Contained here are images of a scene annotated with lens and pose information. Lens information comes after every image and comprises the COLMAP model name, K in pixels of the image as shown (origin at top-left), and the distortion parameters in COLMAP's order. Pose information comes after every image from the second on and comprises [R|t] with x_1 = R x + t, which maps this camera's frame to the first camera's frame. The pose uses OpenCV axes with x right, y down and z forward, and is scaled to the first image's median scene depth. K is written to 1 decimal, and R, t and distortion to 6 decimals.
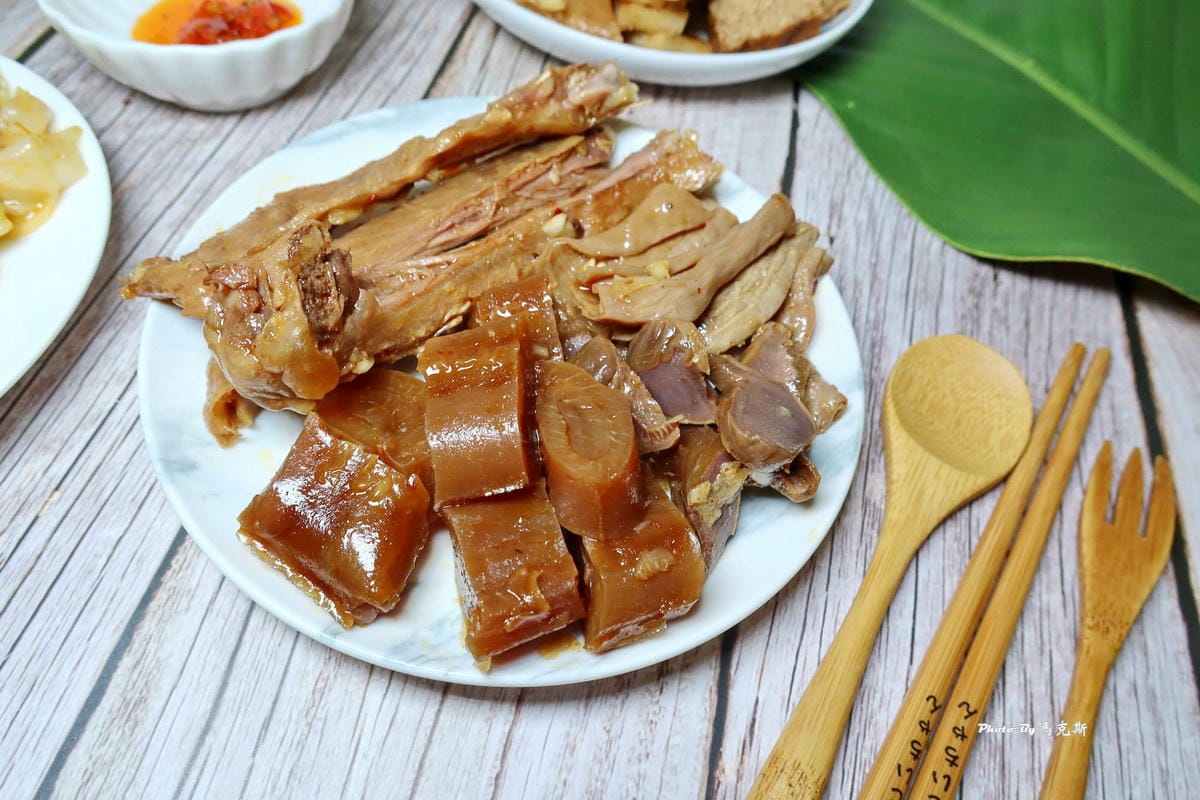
lens RADIAL K [[799.7, 0, 598.9], [0, 799.7, 408.4], [0, 0, 1]] dist [-0.019476, -0.003426]
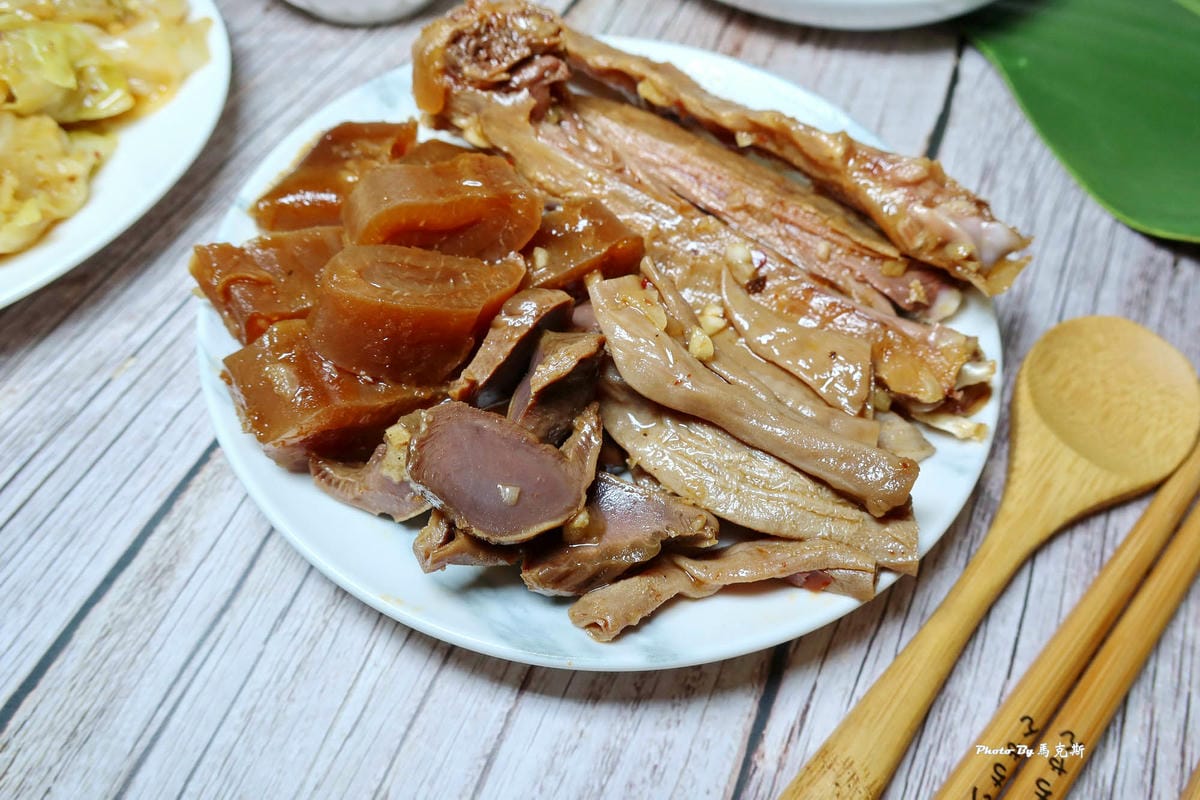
lens RADIAL K [[799.7, 0, 592.9], [0, 799.7, 405.8], [0, 0, 1]] dist [-0.019476, -0.003426]
pose [[0.979061, 0.124951, -0.160706, 0.060912], [-0.125938, 0.992030, 0.004069, 0.087246], [0.159934, 0.016255, 0.986994, 0.095747]]
